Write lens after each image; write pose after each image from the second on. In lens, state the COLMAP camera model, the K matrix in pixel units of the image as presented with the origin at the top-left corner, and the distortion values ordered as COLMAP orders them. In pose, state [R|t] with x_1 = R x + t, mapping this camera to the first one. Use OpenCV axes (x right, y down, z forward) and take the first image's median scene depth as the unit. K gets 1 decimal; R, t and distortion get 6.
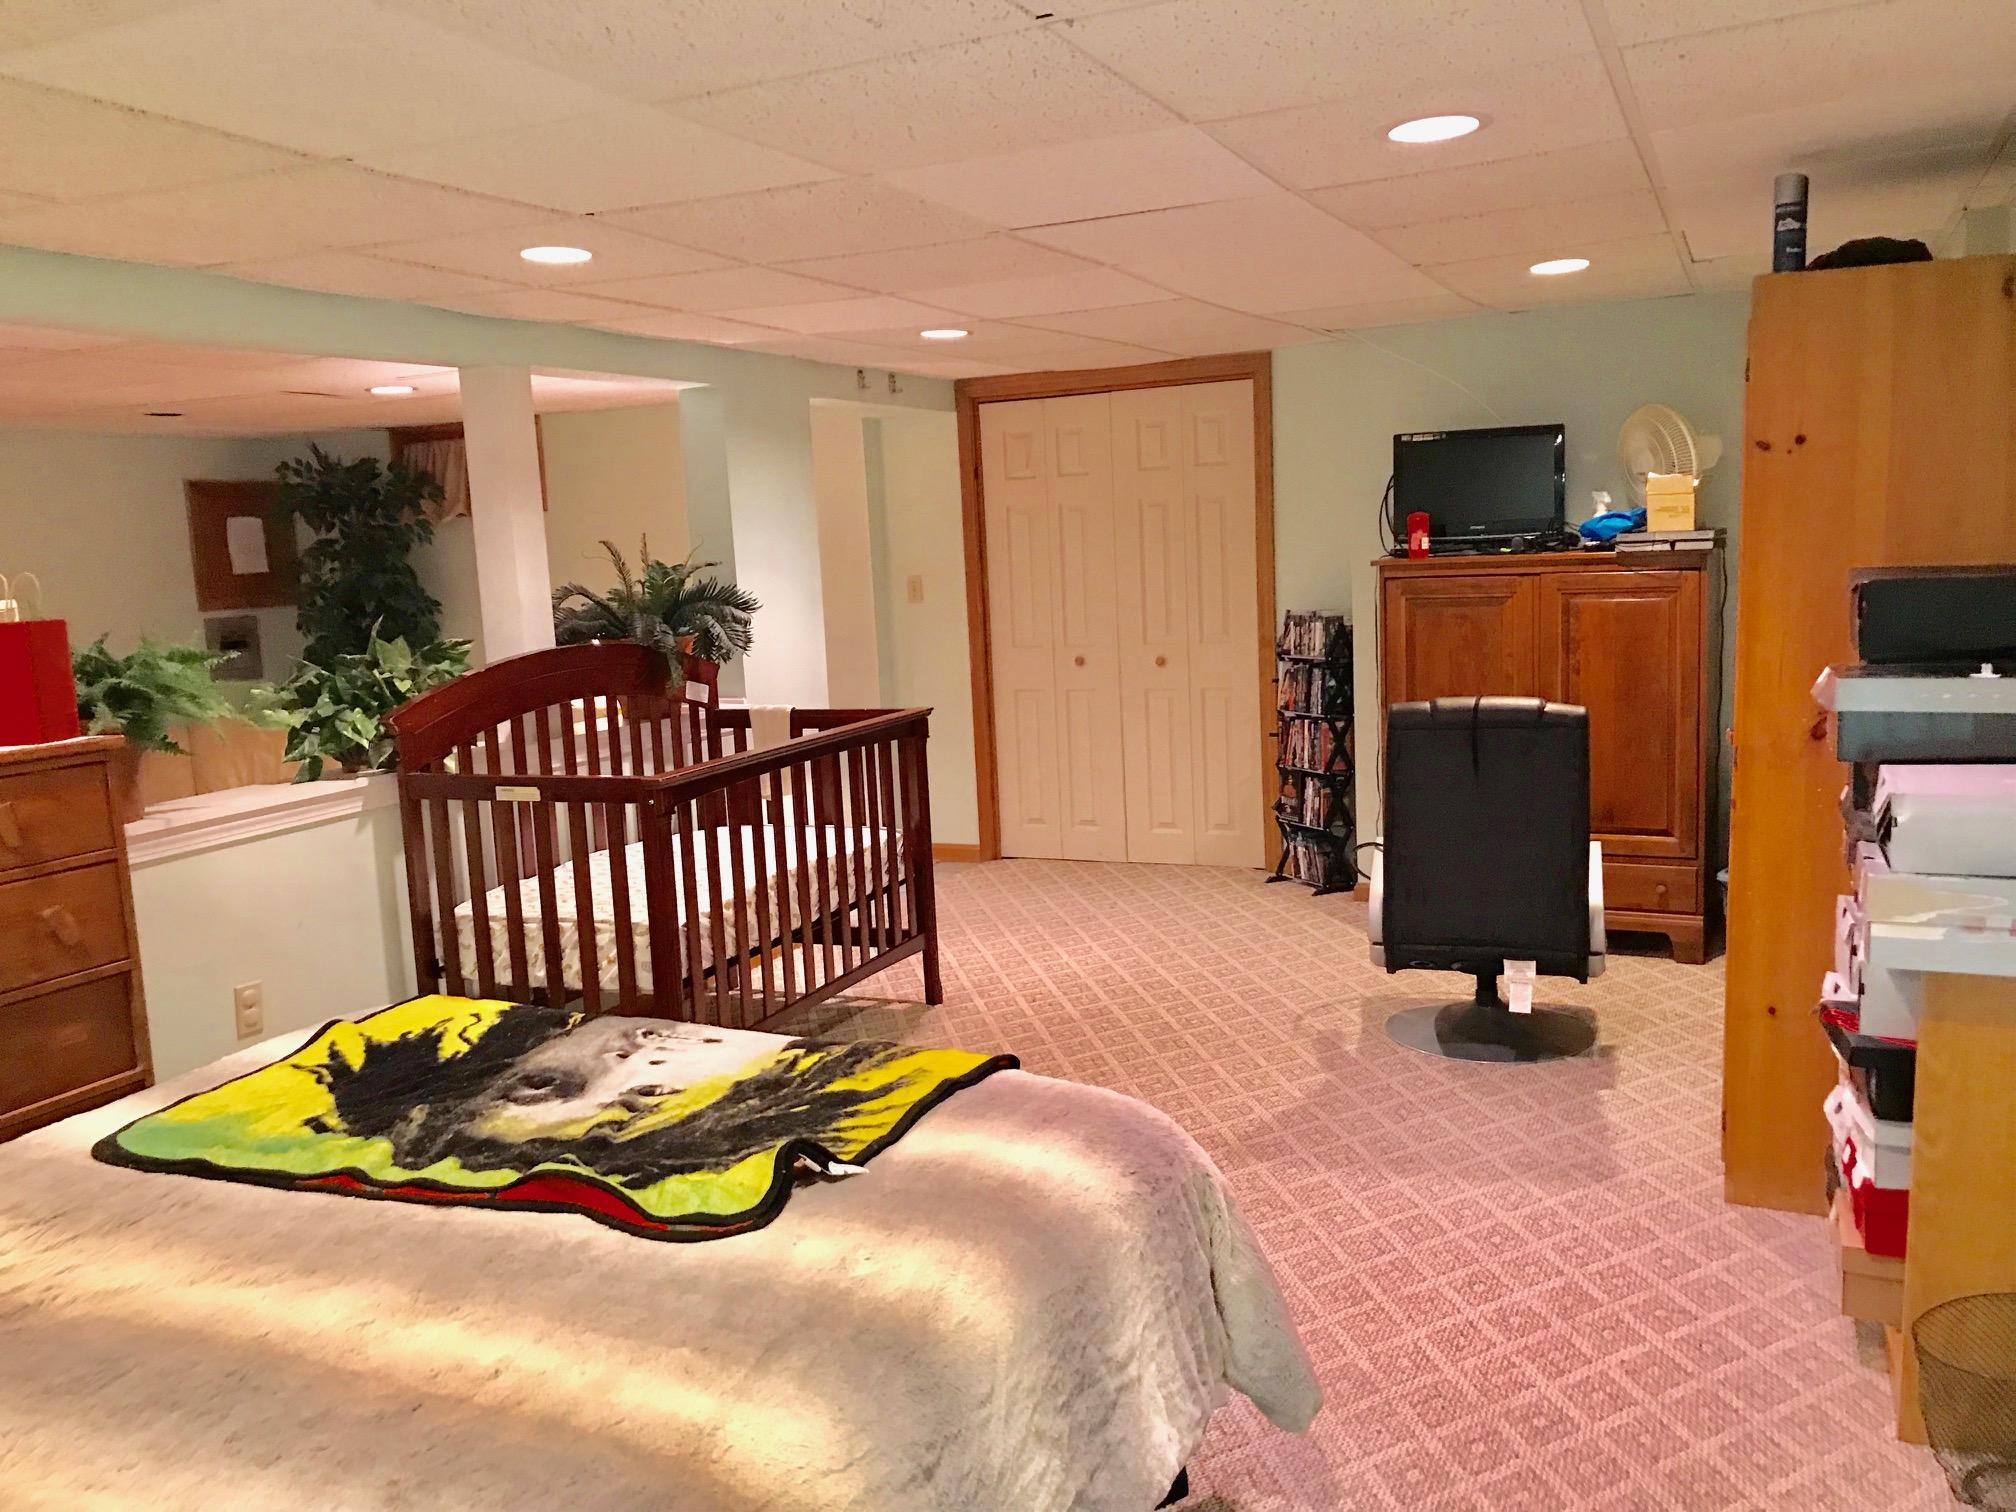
lens RADIAL K [[1661.2, 0, 1008.3], [0, 1661.2, 757.7], [0, 0, 1]] dist [0.051013, -0.077120]
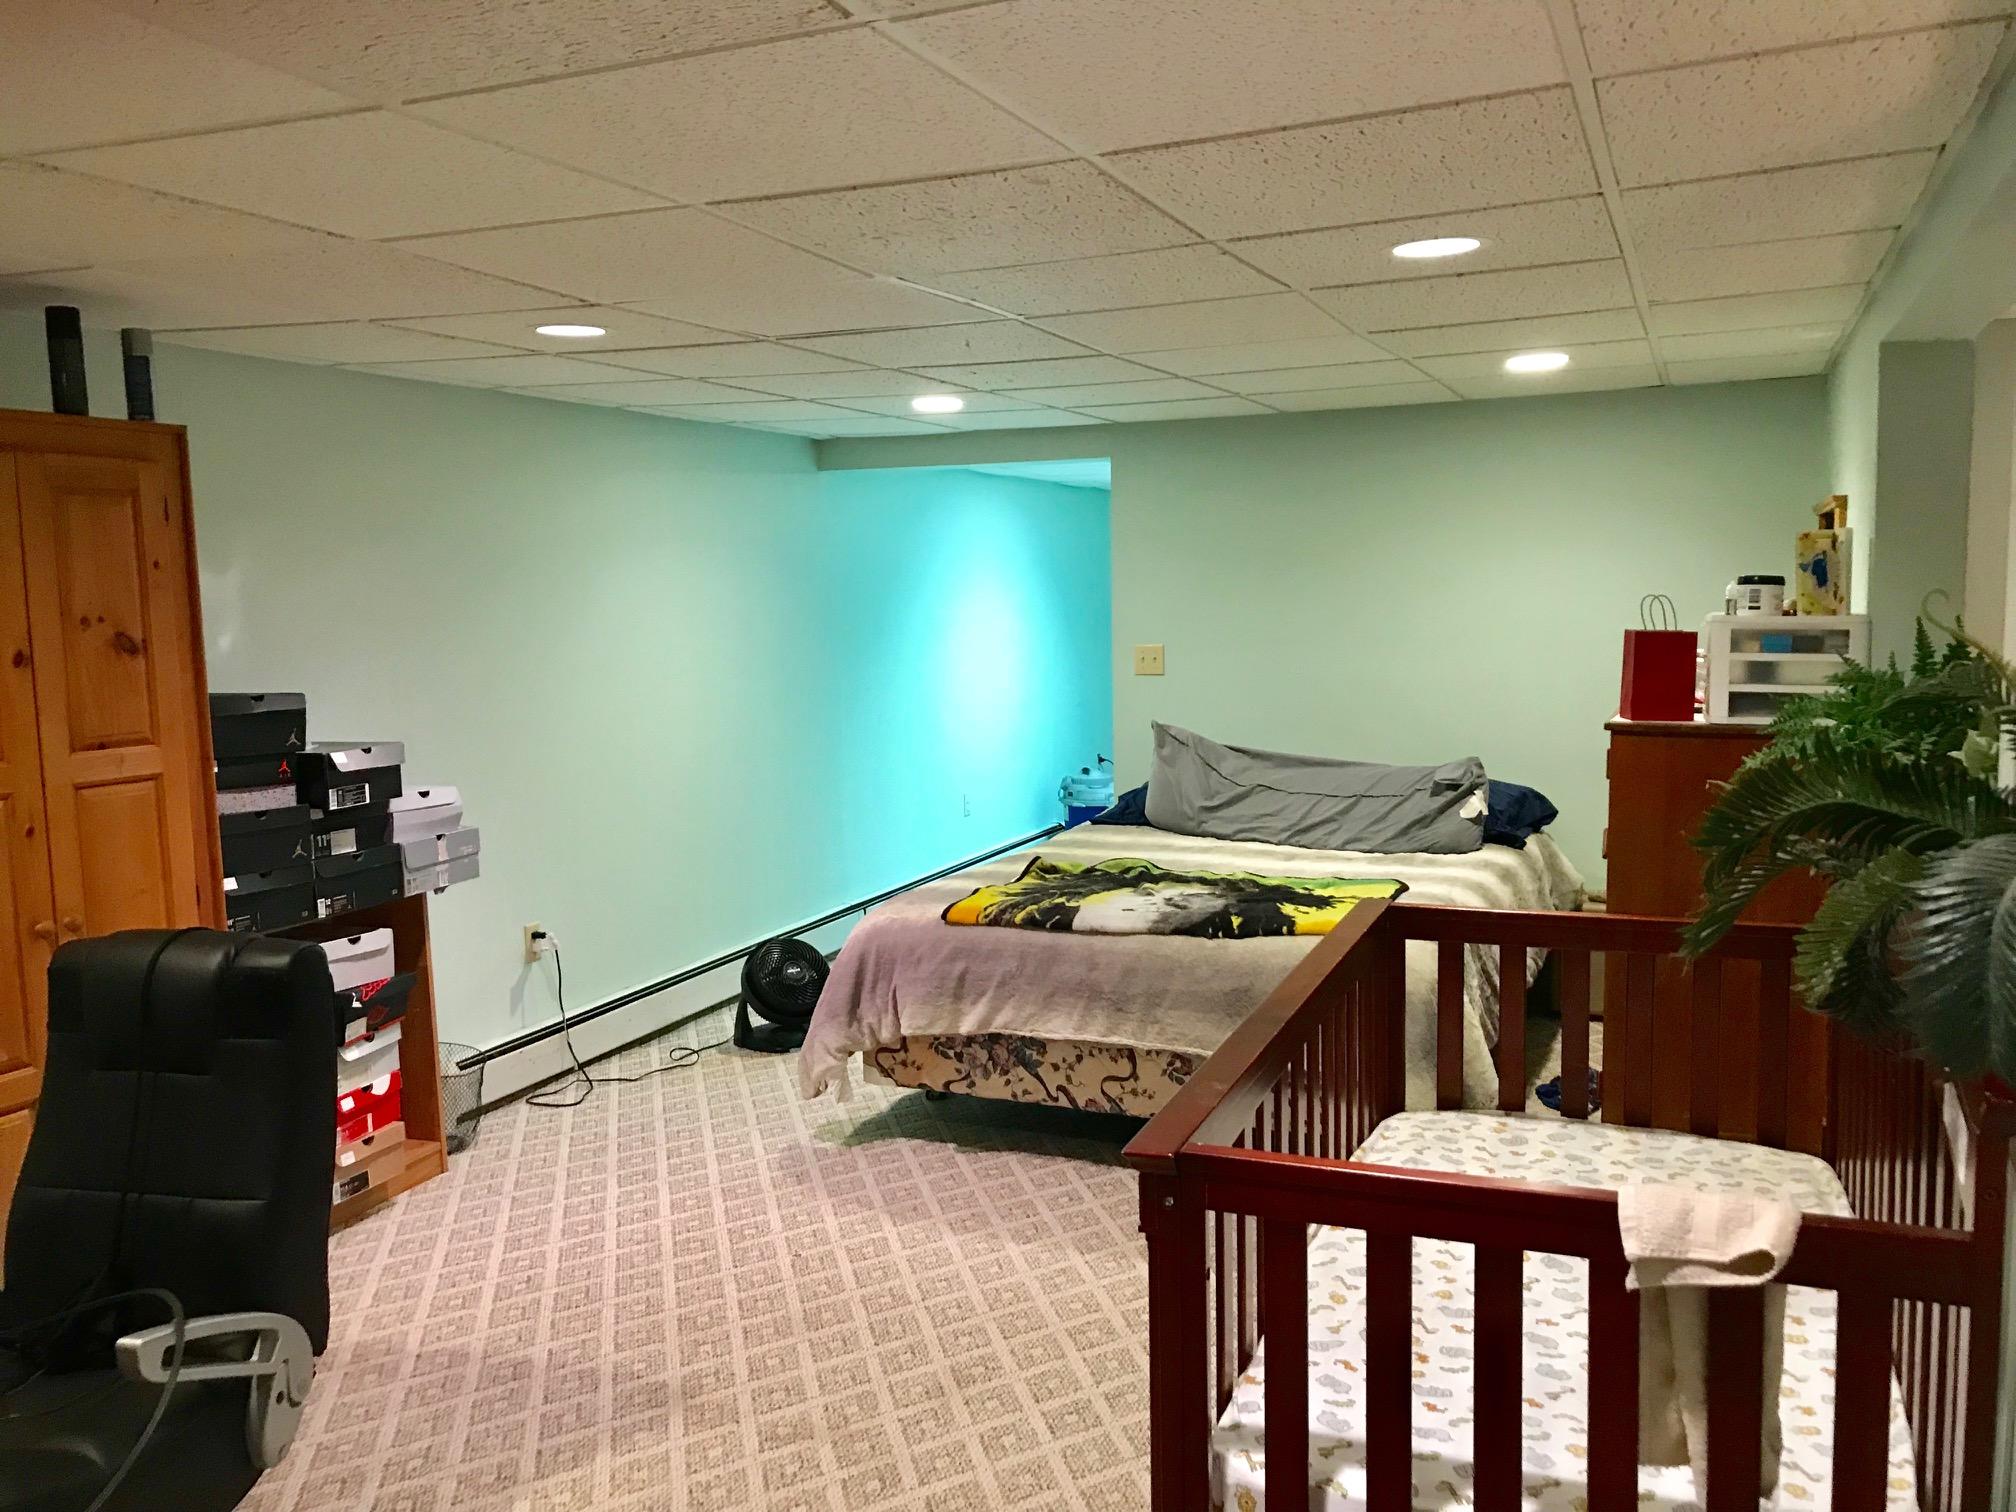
lens RADIAL K [[1661.2, 0, 1007.5], [0, 1661.2, 758.7], [0, 0, 1]] dist [0.051013, -0.077120]
pose [[-0.997155, 0.073738, -0.015620, -0.034915], [0.067807, 0.968073, 0.241324, -0.273289], [0.032917, 0.239578, -0.970319, 1.858890]]
